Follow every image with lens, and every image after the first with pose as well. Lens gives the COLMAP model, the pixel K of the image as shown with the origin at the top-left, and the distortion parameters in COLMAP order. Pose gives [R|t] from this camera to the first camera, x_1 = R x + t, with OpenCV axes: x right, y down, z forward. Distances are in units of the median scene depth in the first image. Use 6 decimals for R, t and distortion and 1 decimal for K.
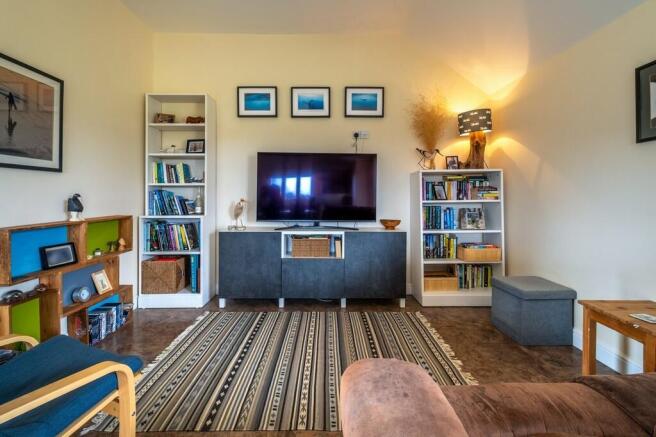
lens RADIAL K [[309.9, 0, 327.5], [0, 309.9, 201.7], [0, 0, 1]] dist [0.003134, -0.000013]
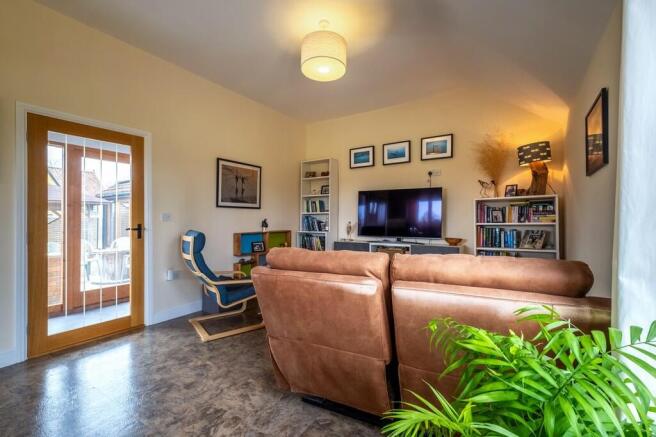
lens RADIAL K [[290.6, 0, 317.6], [0, 290.6, 219.5], [0, 0, 1]] dist [0.000209, 0.000016]
pose [[0.827853, -0.002703, -0.560938, 0.408007], [-0.008454, 0.999815, -0.017296, 0.007192], [0.560881, 0.019061, 0.827677, -0.302023]]
